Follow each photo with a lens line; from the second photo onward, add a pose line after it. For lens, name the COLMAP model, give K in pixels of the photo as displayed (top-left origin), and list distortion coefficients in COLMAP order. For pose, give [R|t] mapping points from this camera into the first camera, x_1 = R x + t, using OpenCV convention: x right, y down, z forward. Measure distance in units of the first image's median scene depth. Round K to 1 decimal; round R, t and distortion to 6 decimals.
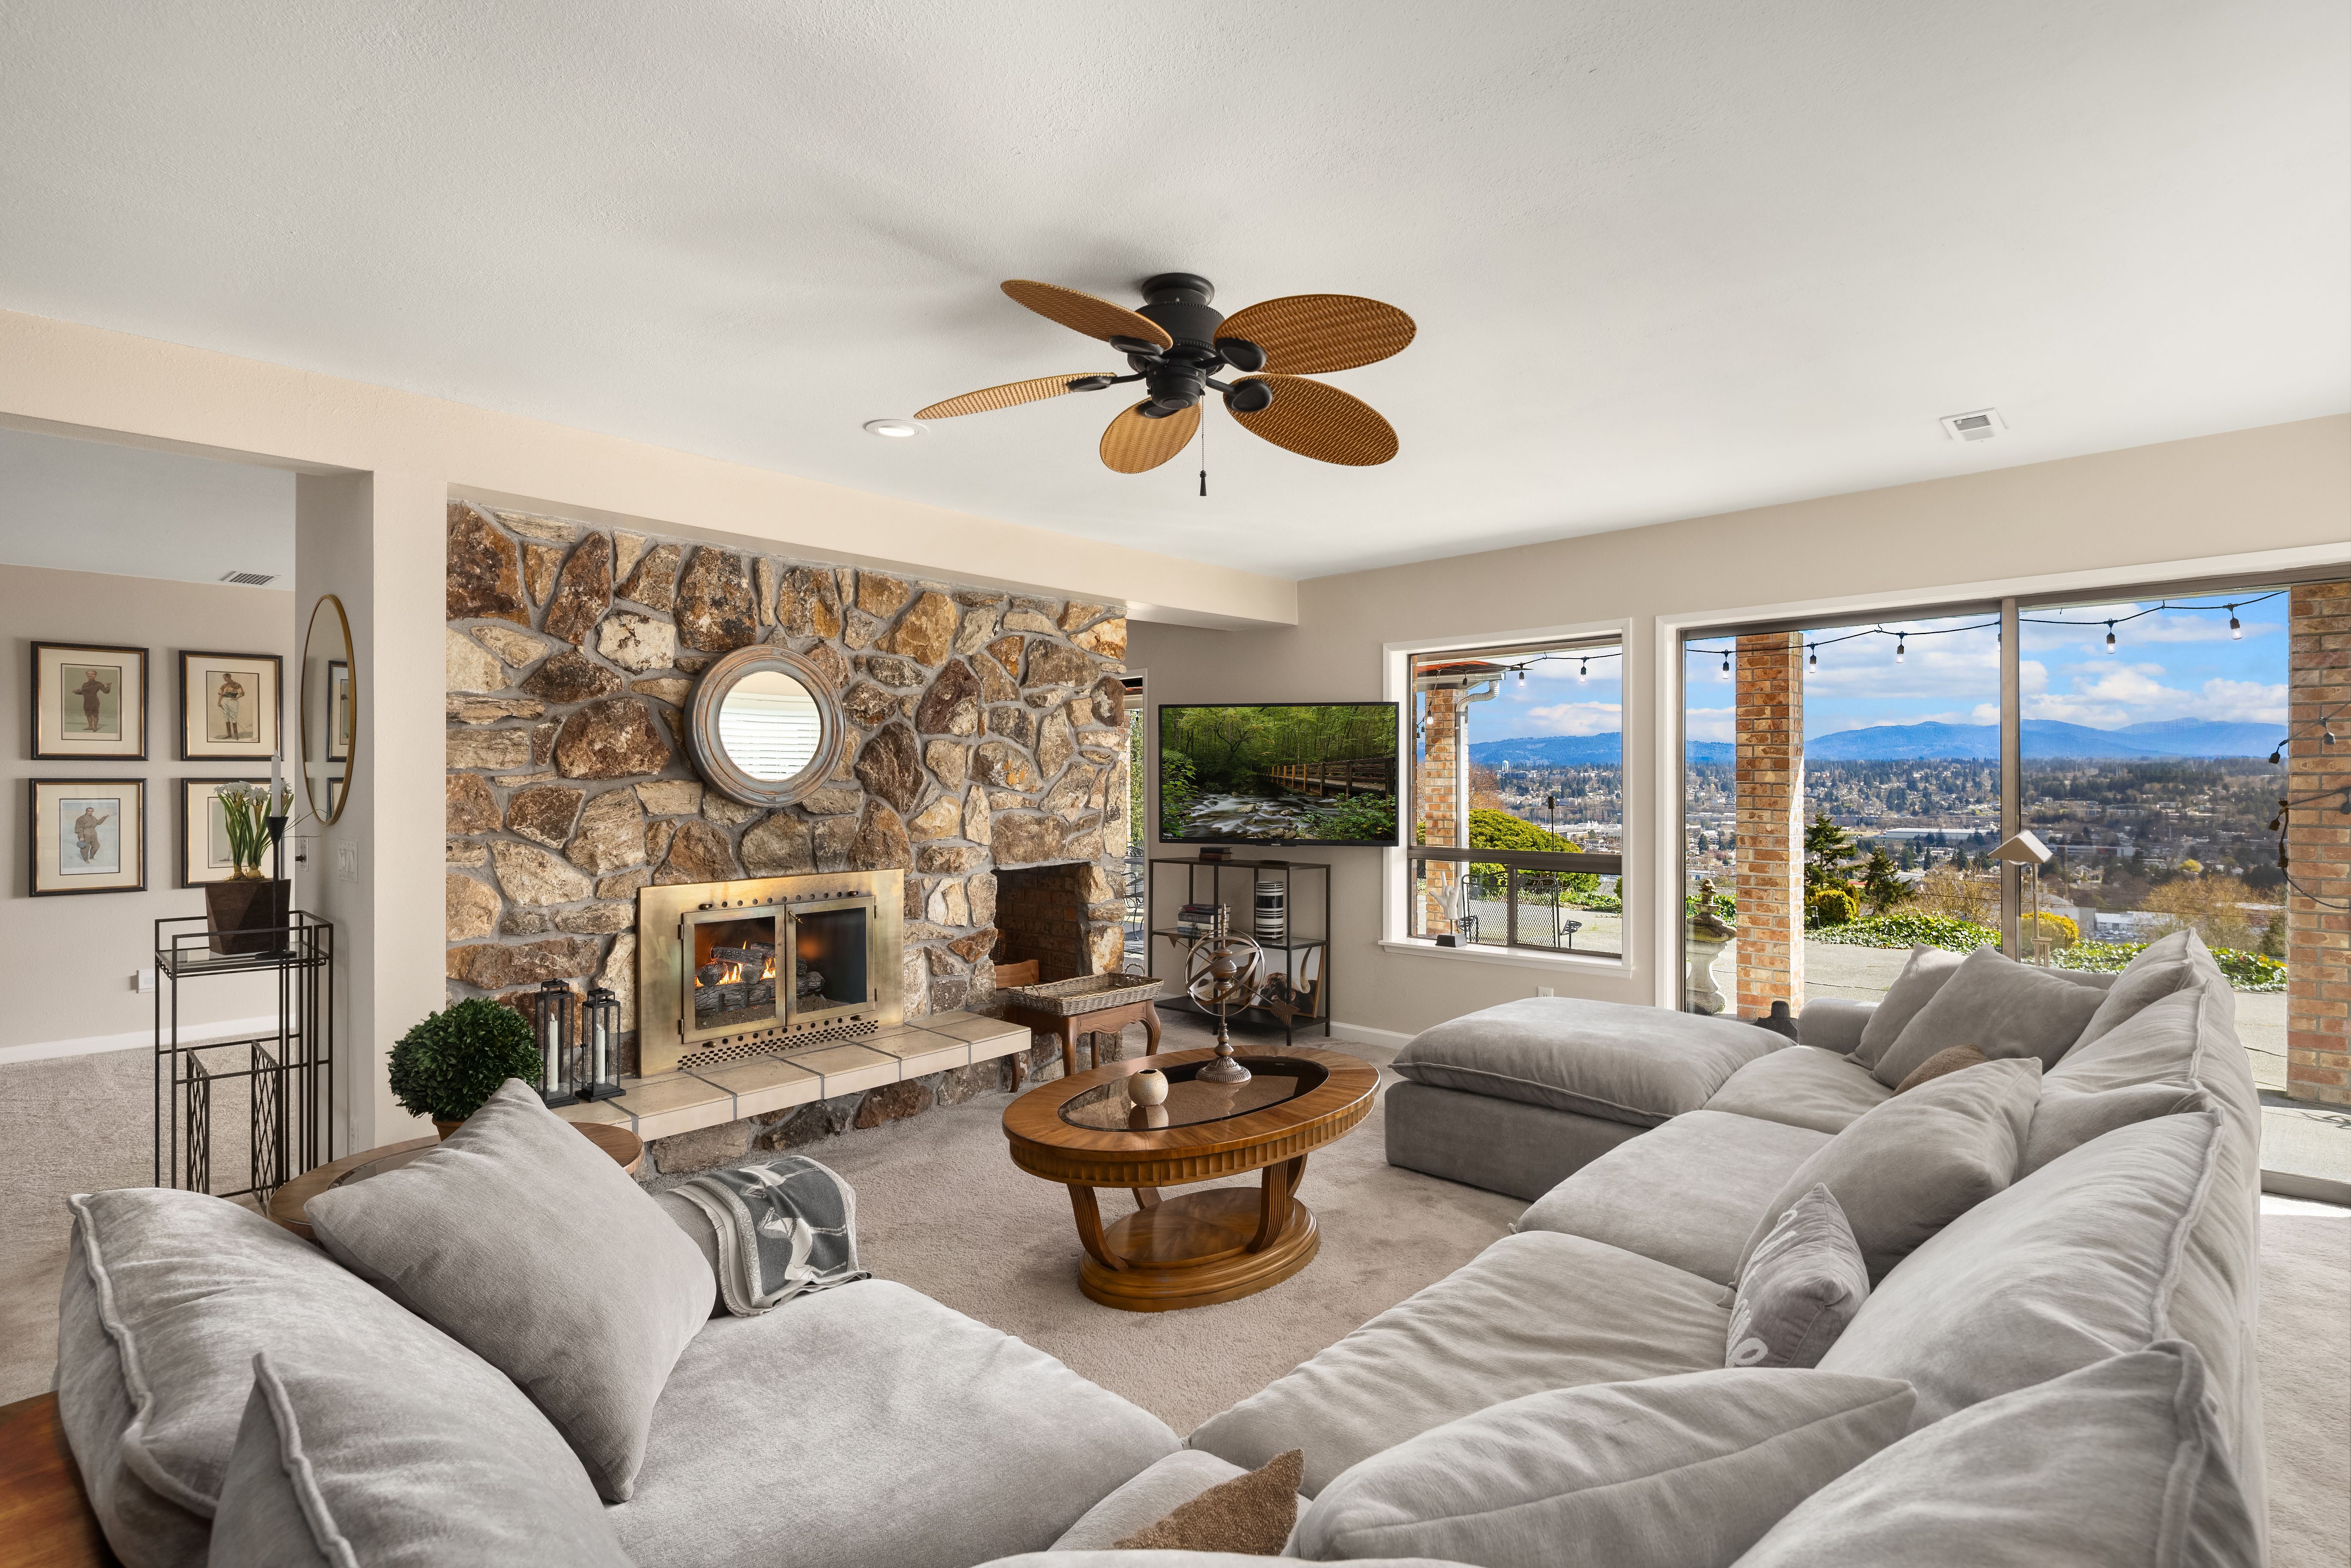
lens RADIAL K [[1143.5, 0, 1178.1], [0, 1143.5, 797.1], [0, 0, 1]] dist [-0.010766, 0.000823]
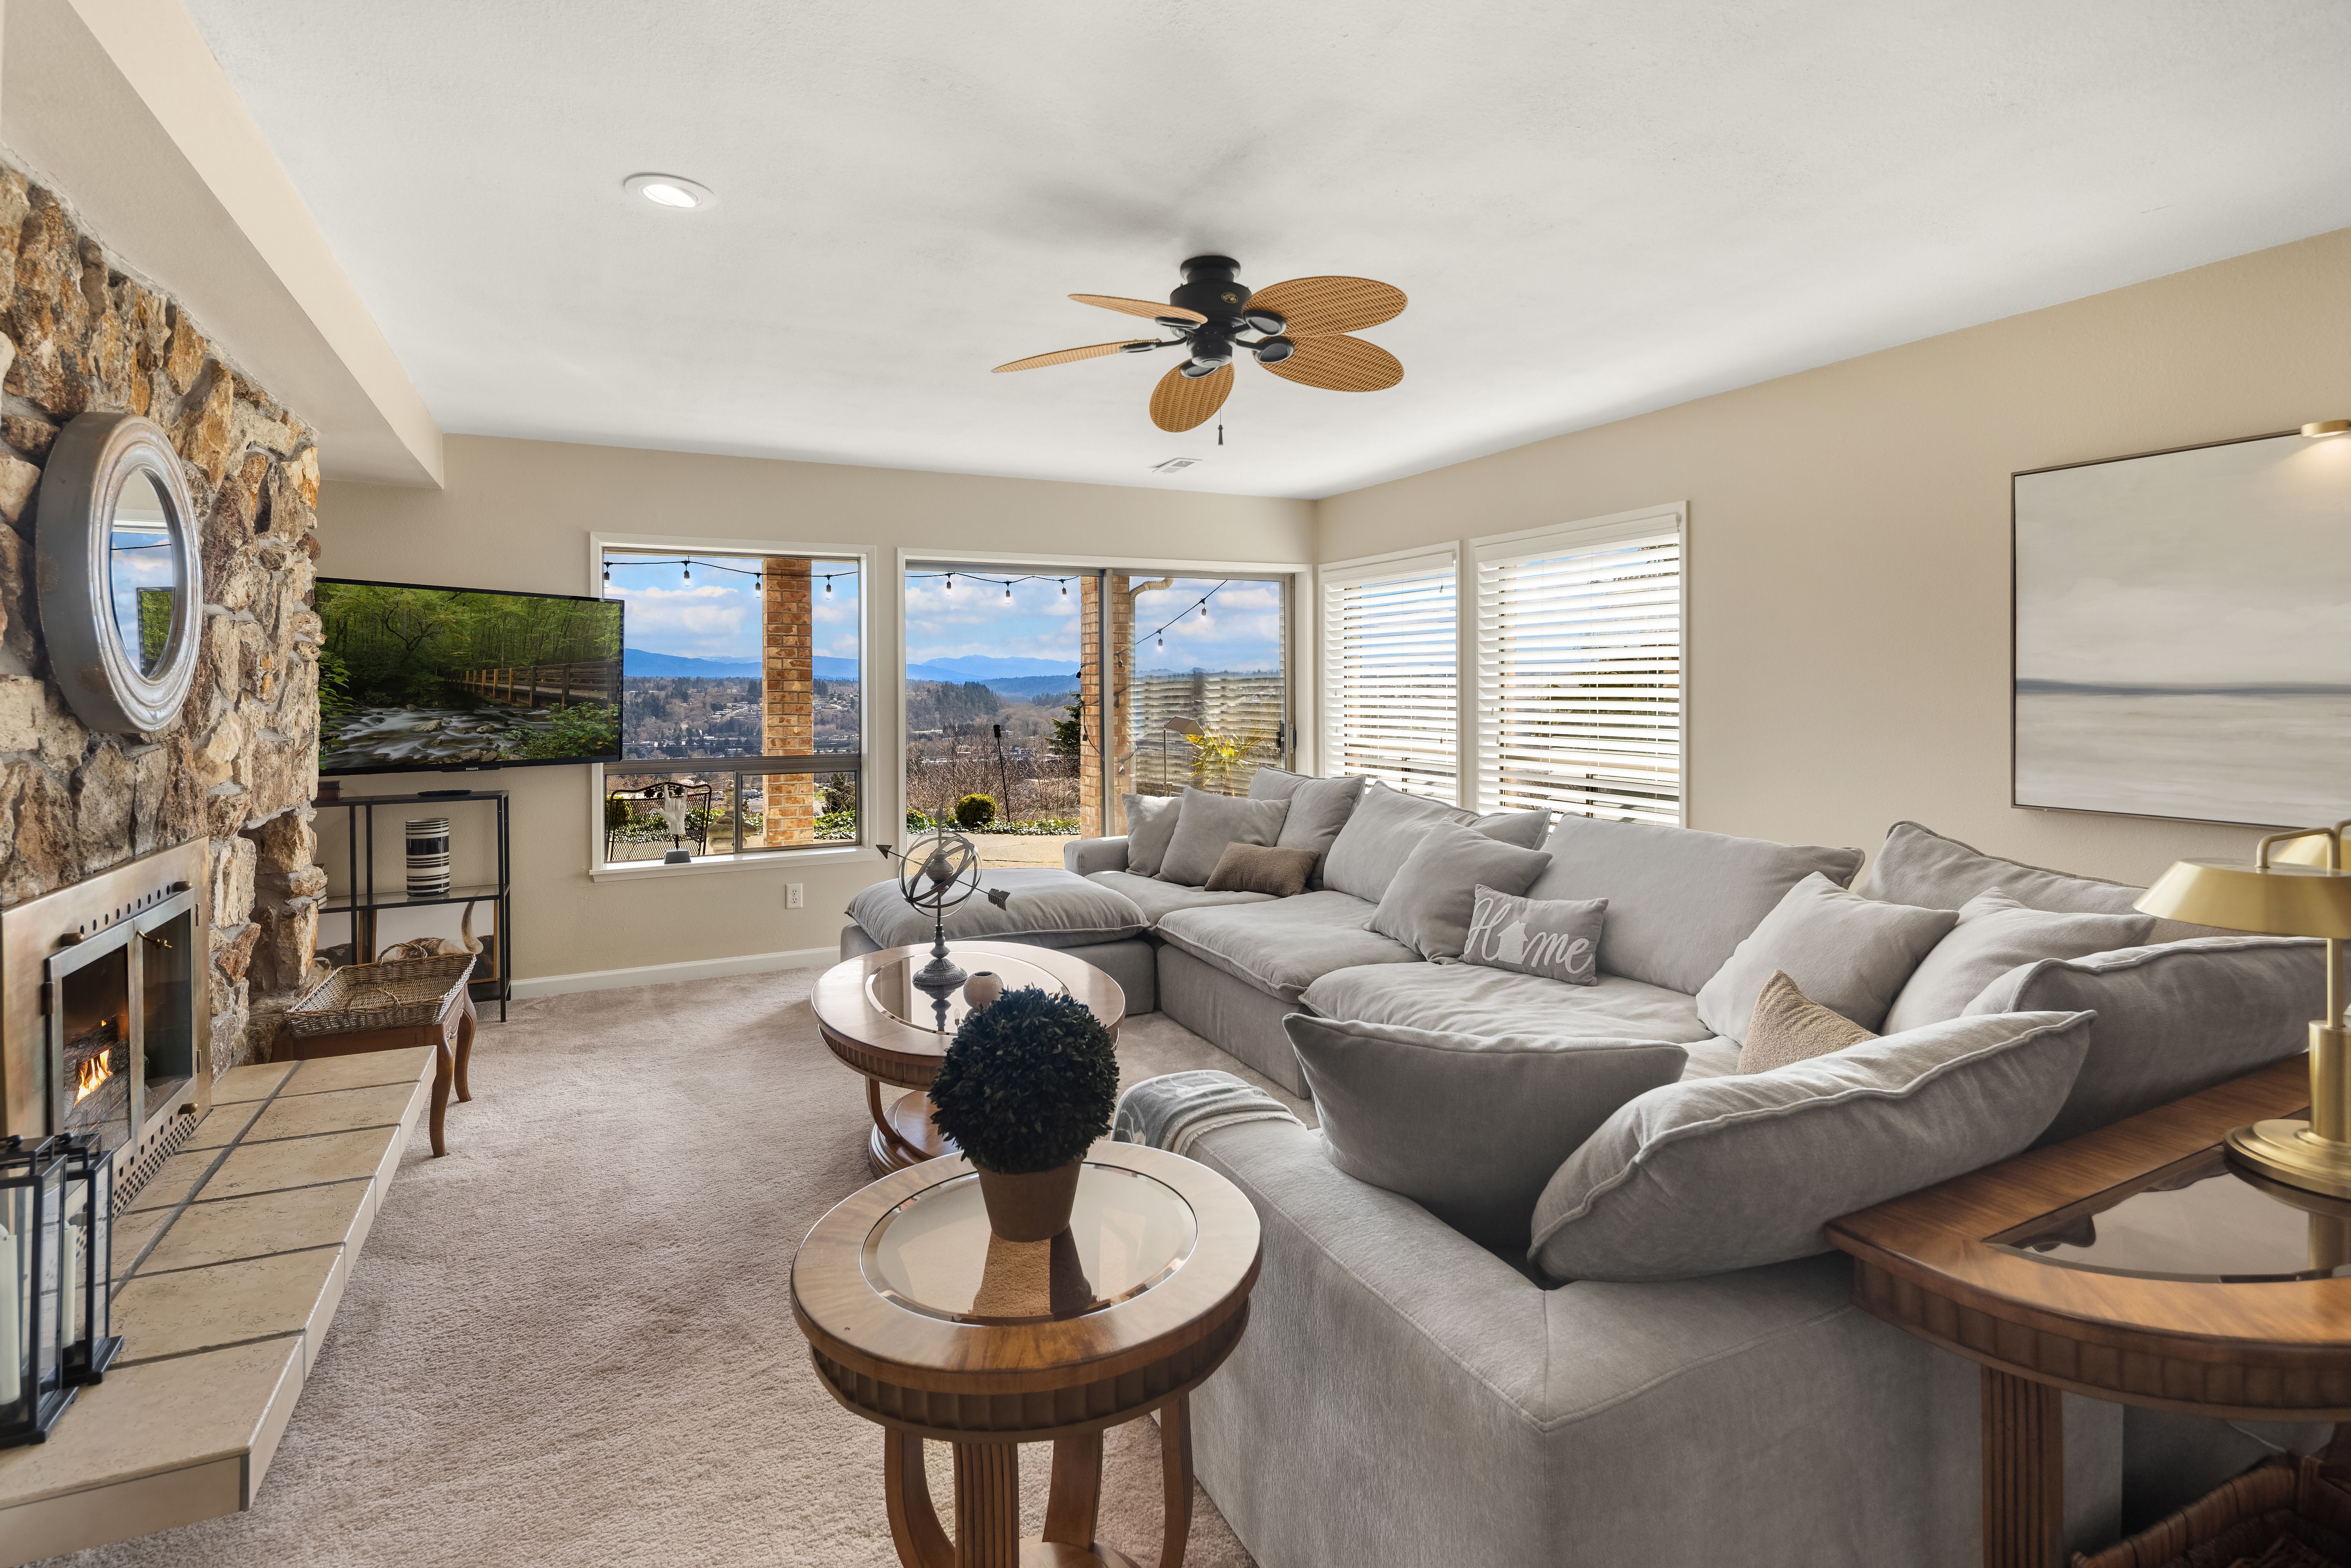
lens RADIAL K [[1143.5, 0, 1162.3], [0, 1143.5, 784.9], [0, 0, 1]] dist [-0.010766, 0.000823]
pose [[0.328248, -0.078032, 0.941363, -0.498313], [0.019812, 0.996932, 0.075730, 0.001669], [-0.944384, -0.006208, 0.328786, 0.294146]]
